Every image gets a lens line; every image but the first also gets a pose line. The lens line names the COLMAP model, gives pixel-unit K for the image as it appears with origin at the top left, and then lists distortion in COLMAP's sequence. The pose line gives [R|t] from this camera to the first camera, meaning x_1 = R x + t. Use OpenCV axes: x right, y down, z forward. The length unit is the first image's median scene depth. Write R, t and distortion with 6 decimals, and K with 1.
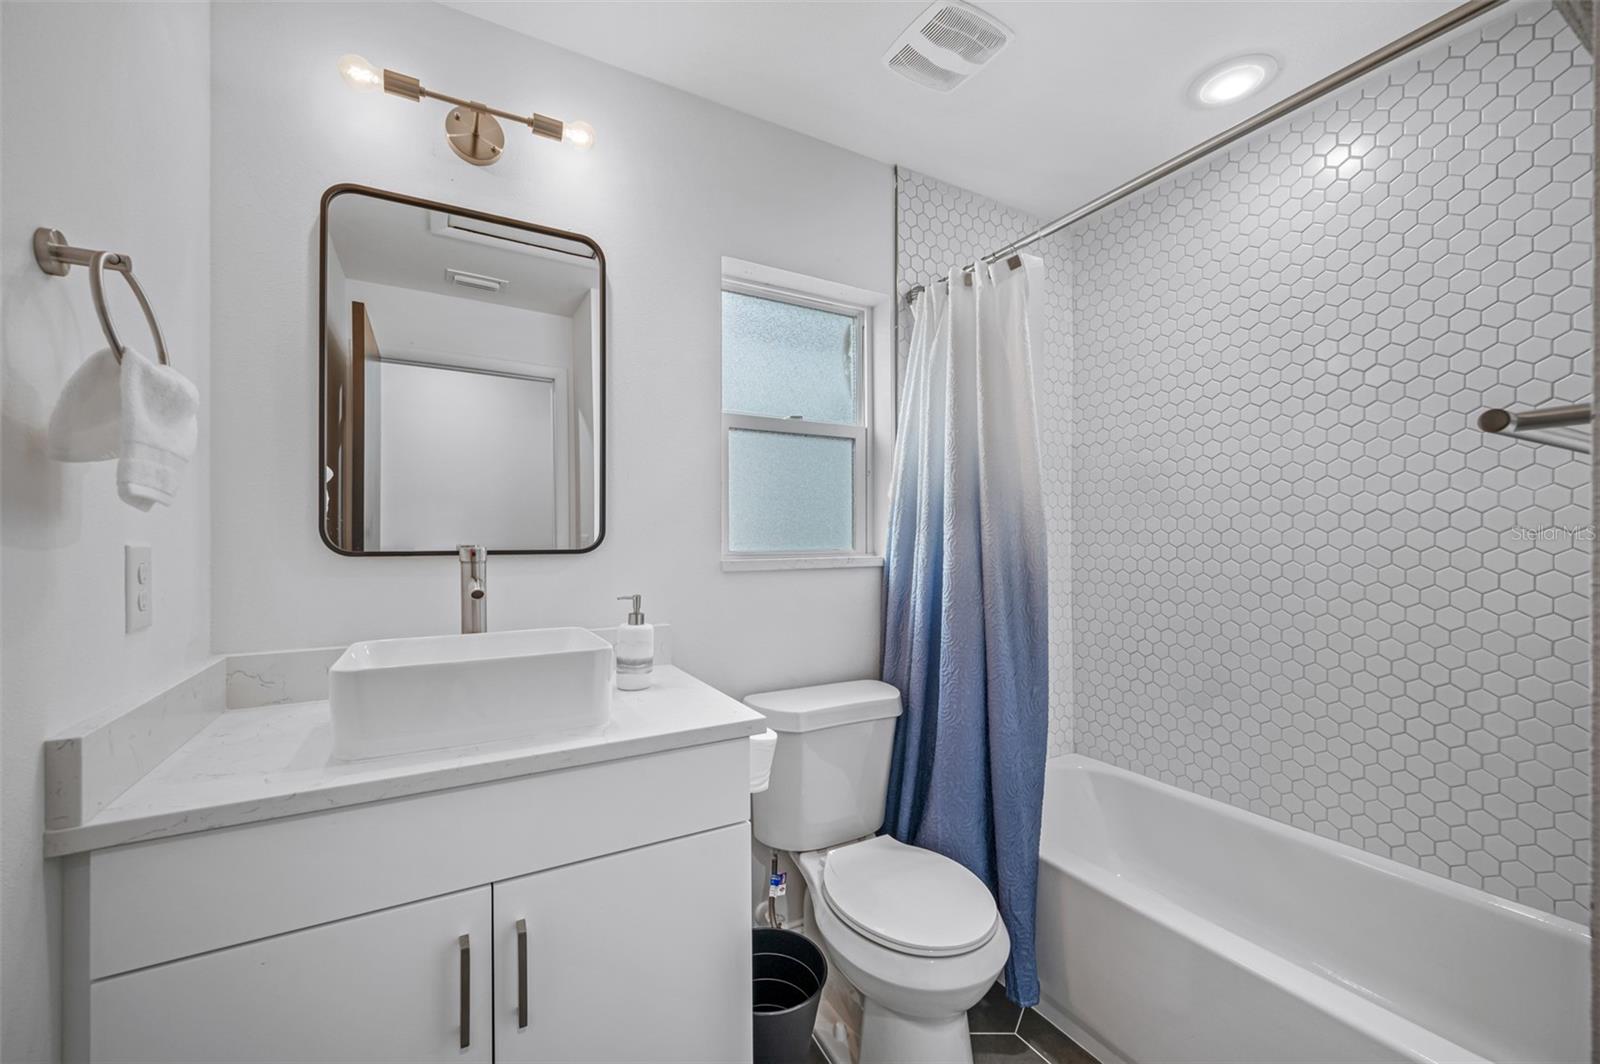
lens RADIAL K [[638.6, 0, 802.6], [0, 638.6, 542.5], [0, 0, 1]] dist [-0.000520, 0.001060]
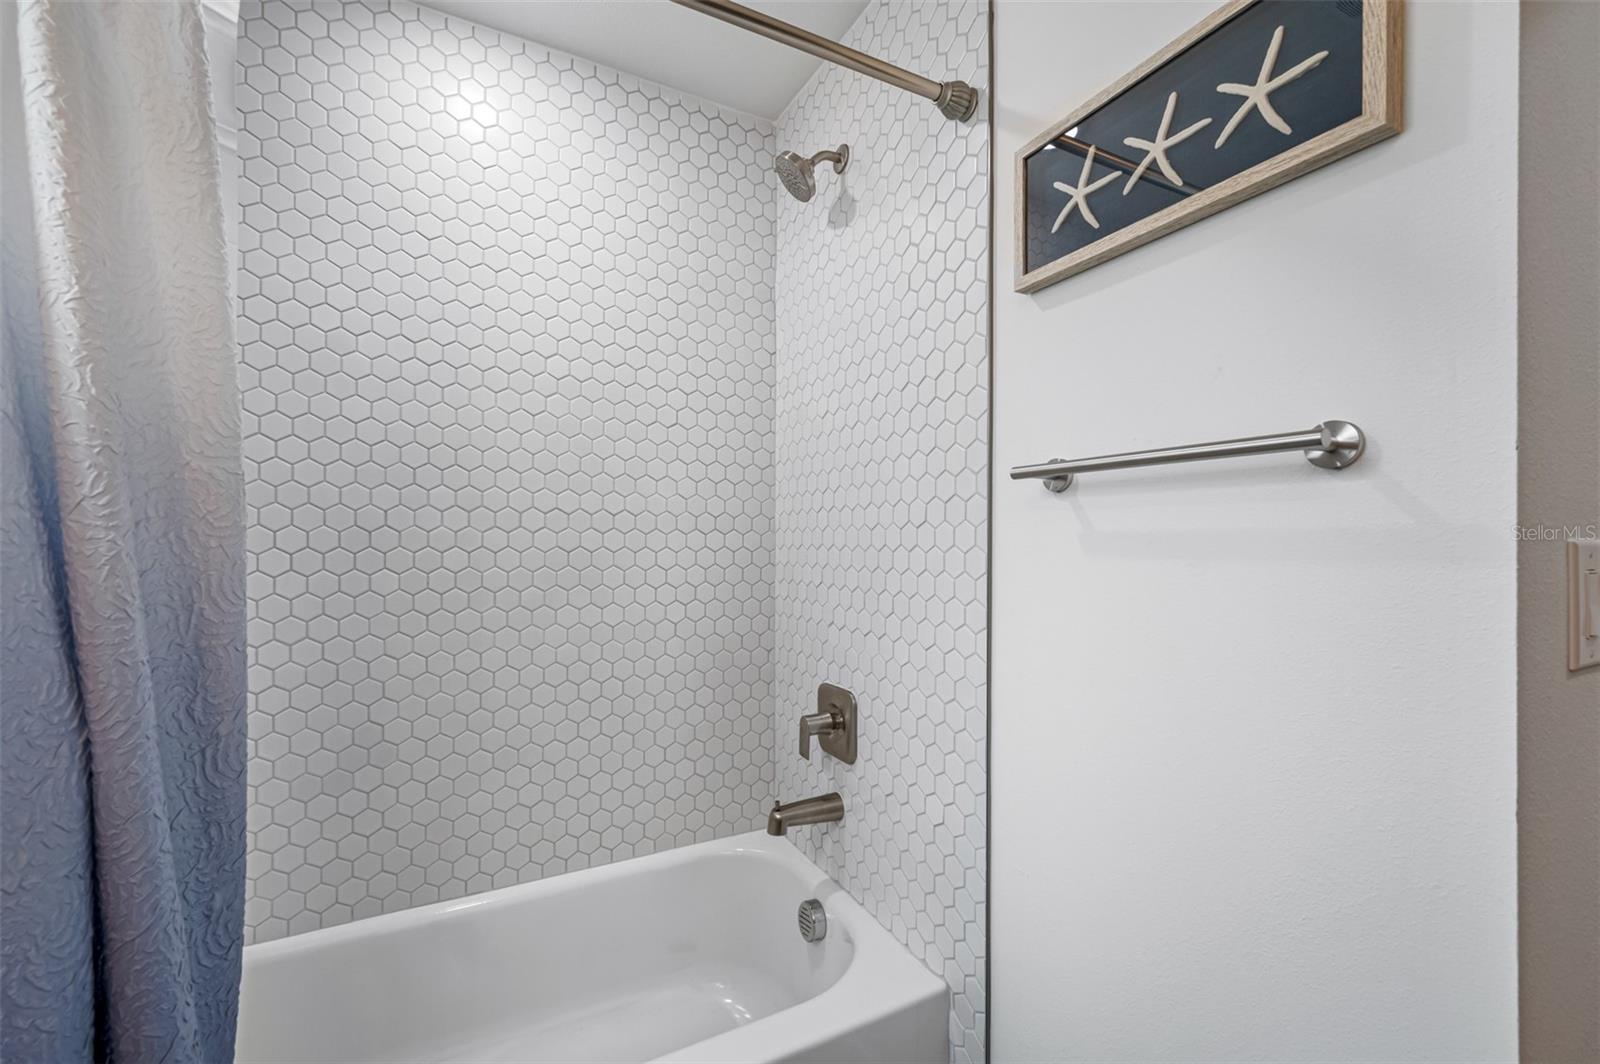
lens RADIAL K [[641.7, 0, 802.3], [0, 641.7, 539.0], [0, 0, 1]] dist [0.000583, -0.000003]
pose [[0.045144, 0.004952, 0.998968, -0.025165], [0.010998, 0.999925, -0.005454, 0.002164], [-0.998920, 0.011233, 0.045087, 0.519344]]
